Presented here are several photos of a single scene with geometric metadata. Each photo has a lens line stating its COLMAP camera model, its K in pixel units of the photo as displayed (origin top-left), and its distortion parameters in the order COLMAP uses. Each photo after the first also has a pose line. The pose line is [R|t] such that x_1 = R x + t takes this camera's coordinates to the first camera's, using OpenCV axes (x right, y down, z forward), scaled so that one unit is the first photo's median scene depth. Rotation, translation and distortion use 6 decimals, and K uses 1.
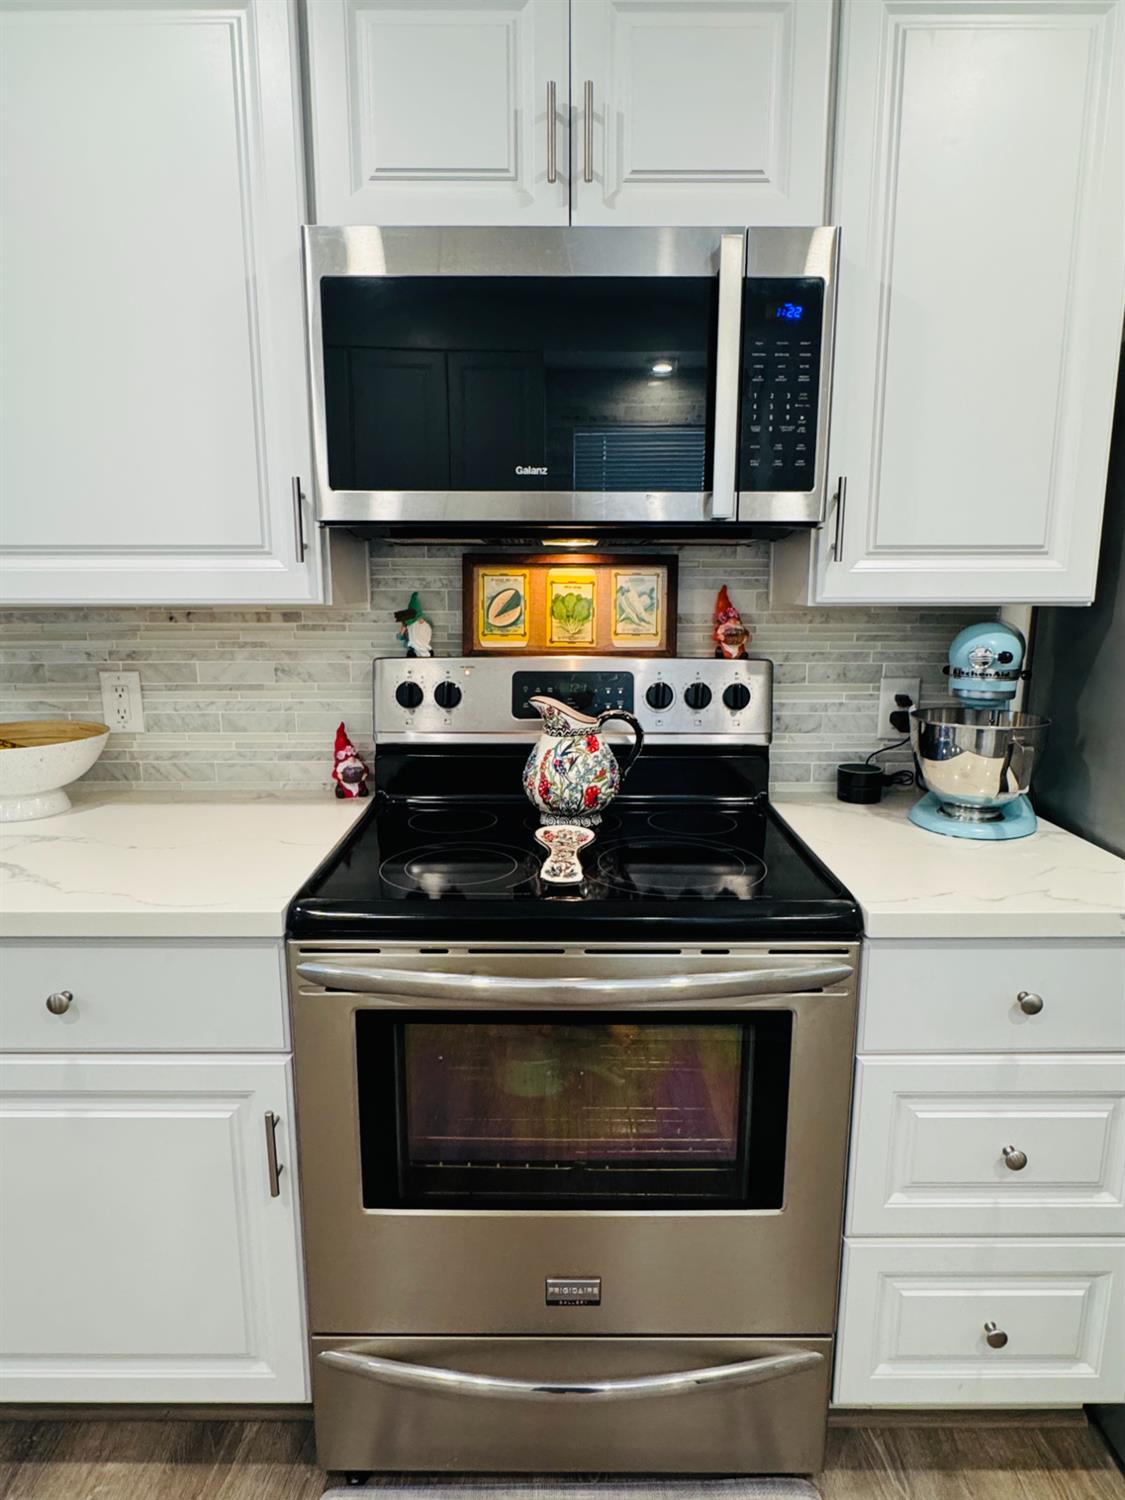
lens RADIAL K [[907.1, 0, 562.1], [0, 907.1, 747.6], [0, 0, 1]] dist [0.001404, 0.001974]
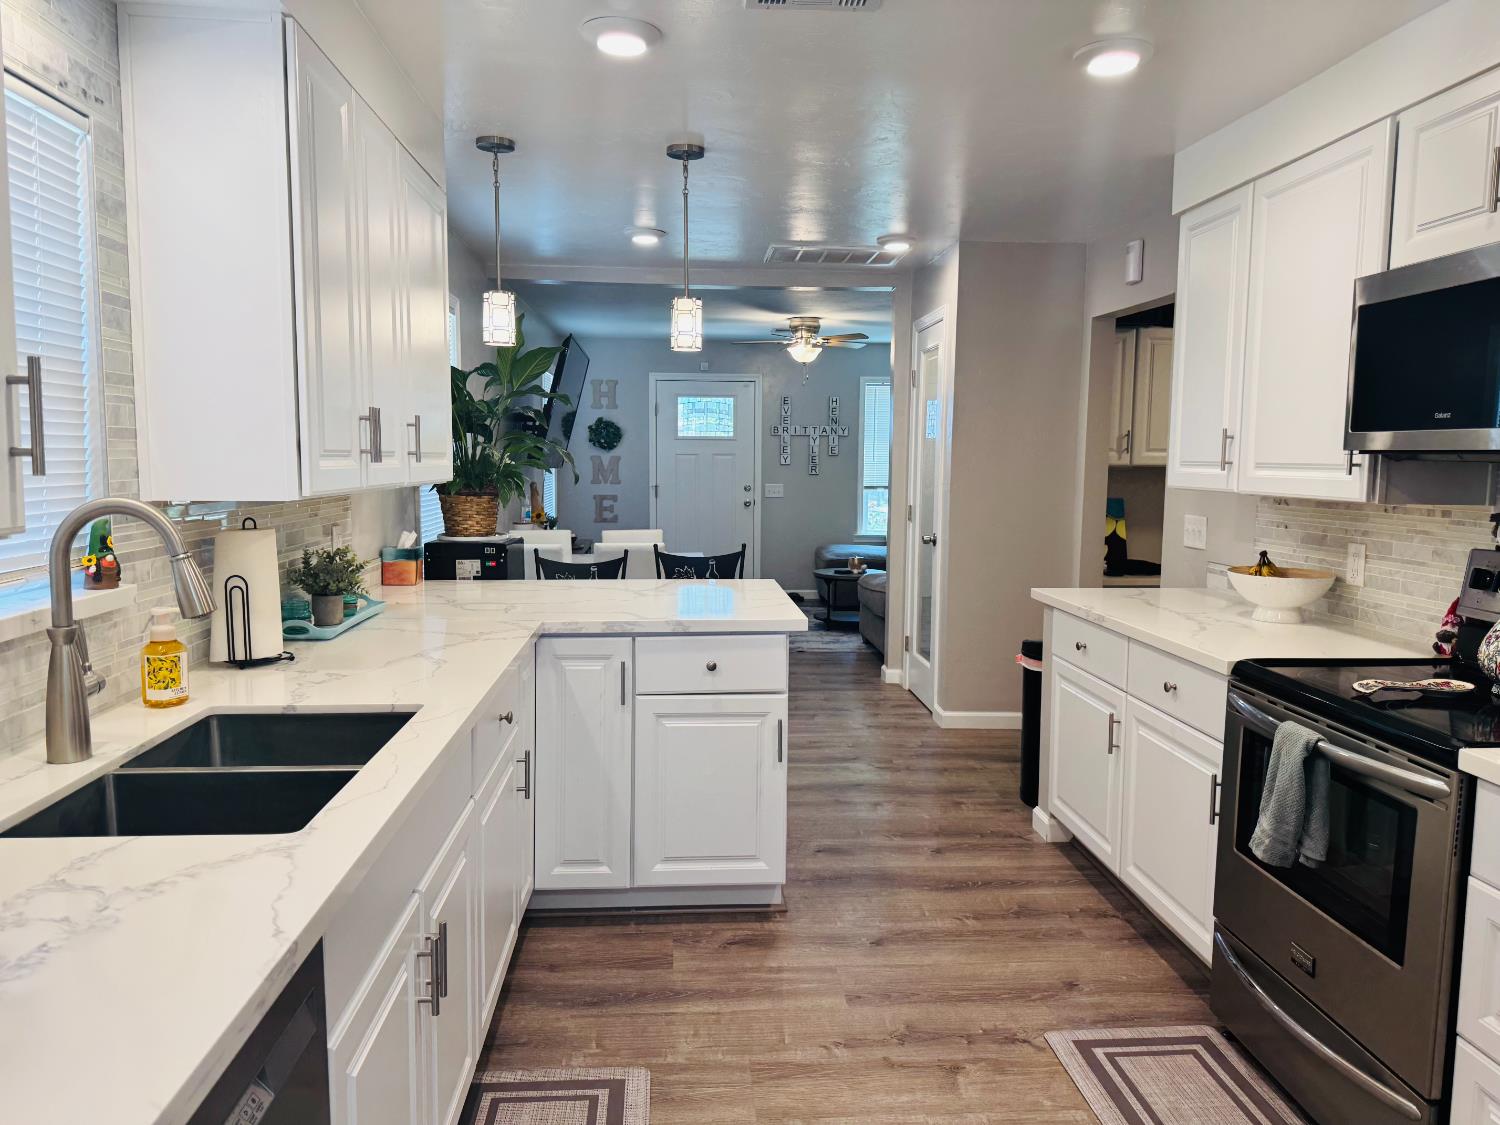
lens RADIAL K [[1100.1, 0, 746.4], [0, 1100.1, 566.3], [0, 0, 1]] dist [-0.005657, -0.003582]
pose [[0.077169, 0.103904, -0.991589, 1.481895], [-0.197938, 0.976355, 0.086903, -0.007368], [0.977172, 0.189567, 0.095911, -0.169042]]
